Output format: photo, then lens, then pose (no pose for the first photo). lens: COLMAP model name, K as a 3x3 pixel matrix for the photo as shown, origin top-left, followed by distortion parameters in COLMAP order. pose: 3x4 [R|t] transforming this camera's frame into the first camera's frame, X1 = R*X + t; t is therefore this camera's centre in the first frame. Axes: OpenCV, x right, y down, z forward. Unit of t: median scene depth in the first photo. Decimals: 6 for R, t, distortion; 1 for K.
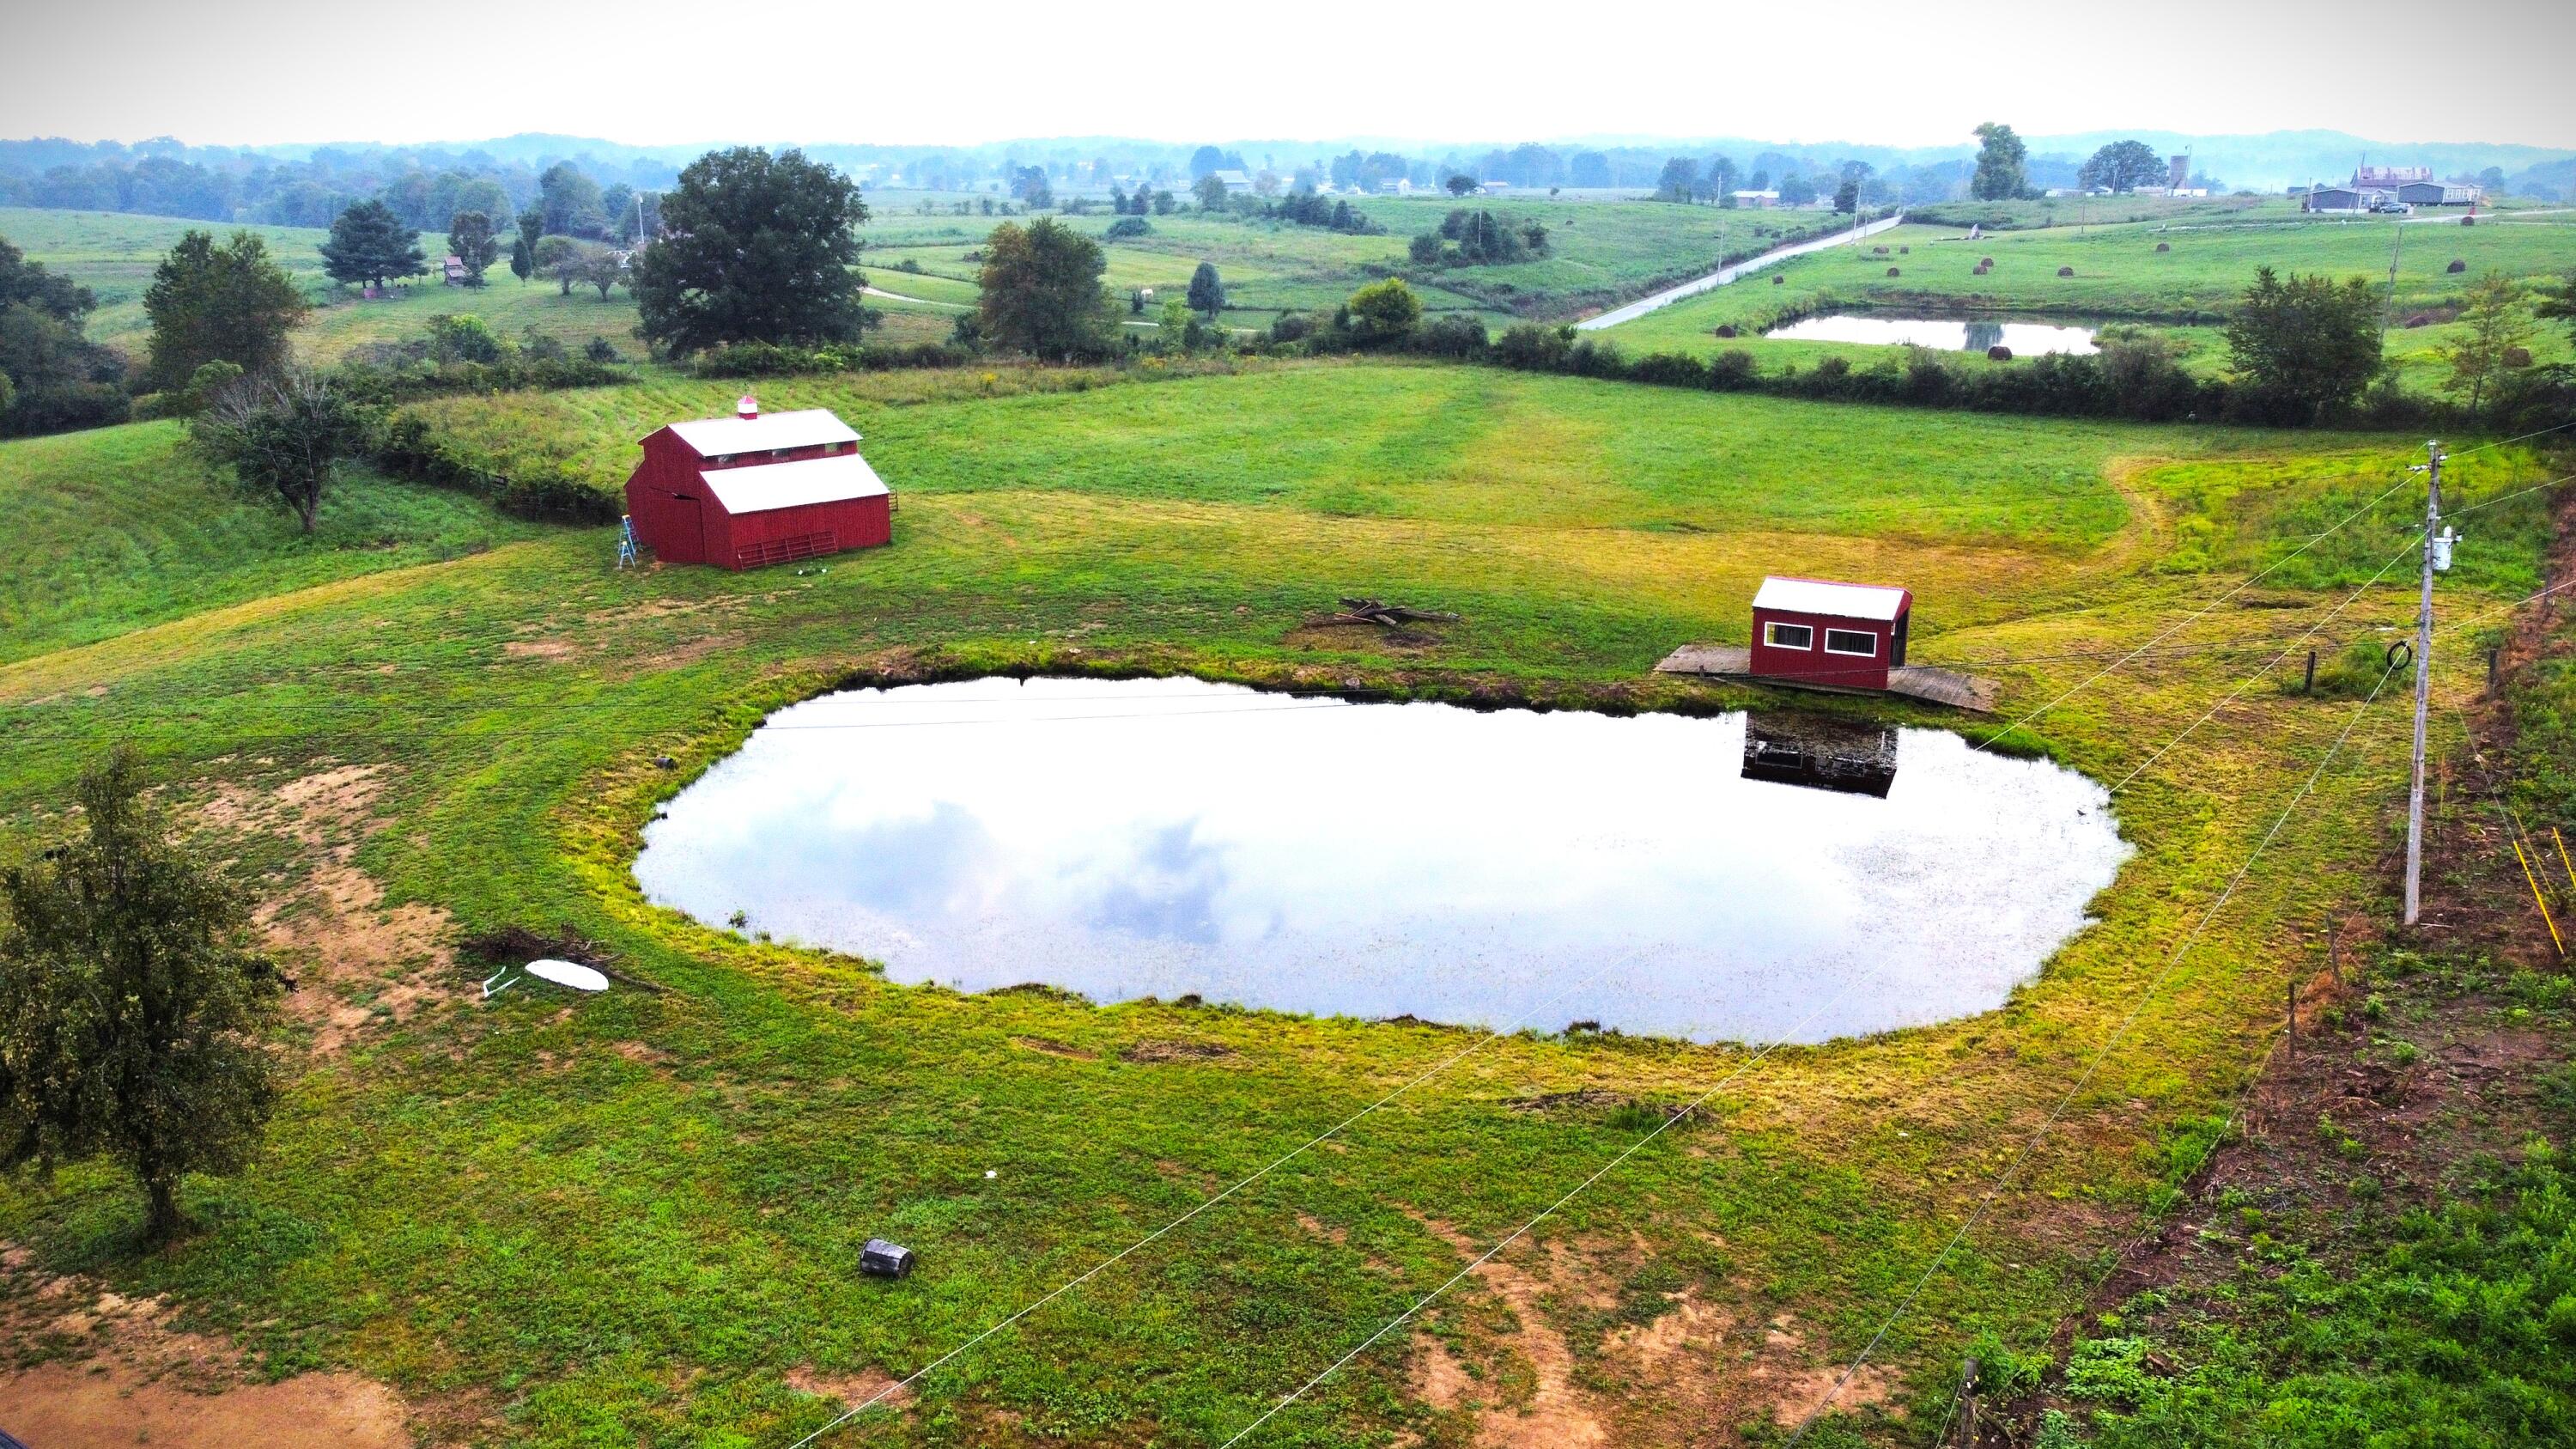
lens RADIAL K [[1956.7, 0, 1298.1], [0, 1956.7, 718.1], [0, 0, 1]] dist [0.003906, -0.008112]
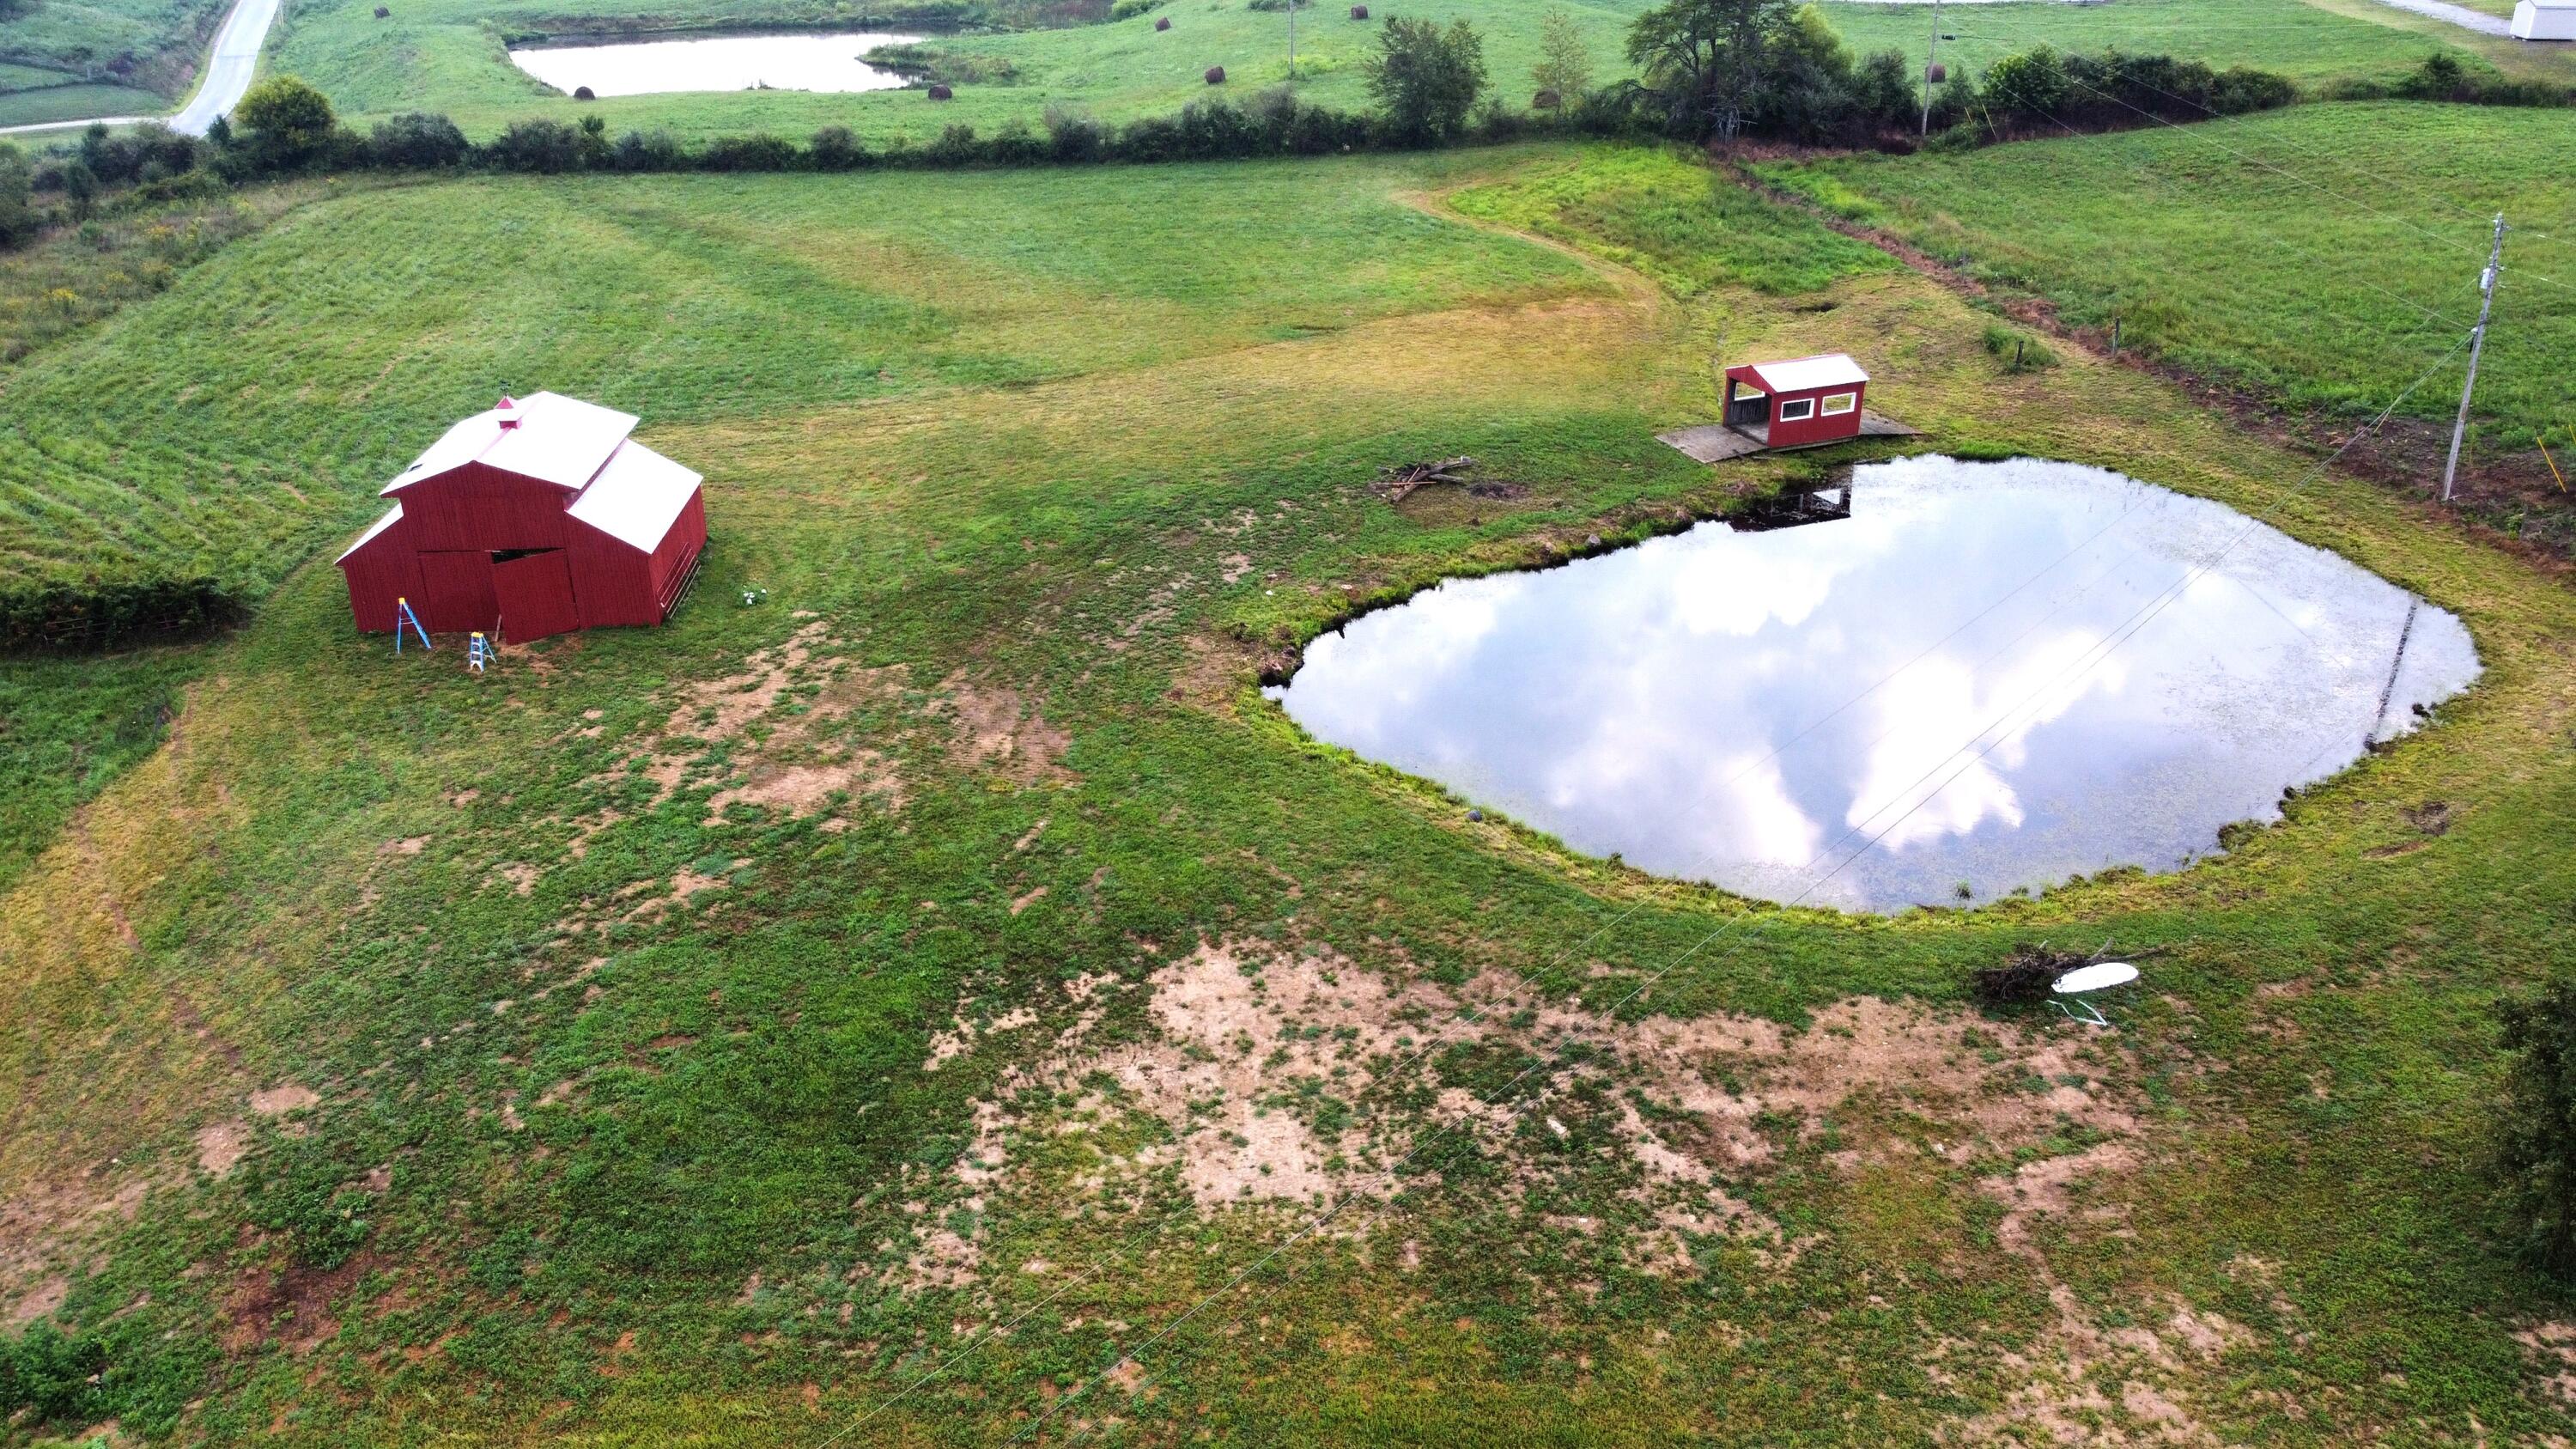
lens RADIAL K [[1956.7, 0, 1298.1], [0, 1956.7, 718.1], [0, 0, 1]] dist [0.003906, -0.008112]
pose [[0.649215, -0.325615, 0.687383, -0.876068], [0.210084, 0.945340, 0.249392, -0.235206], [-0.731016, -0.017501, 0.682135, 0.386813]]
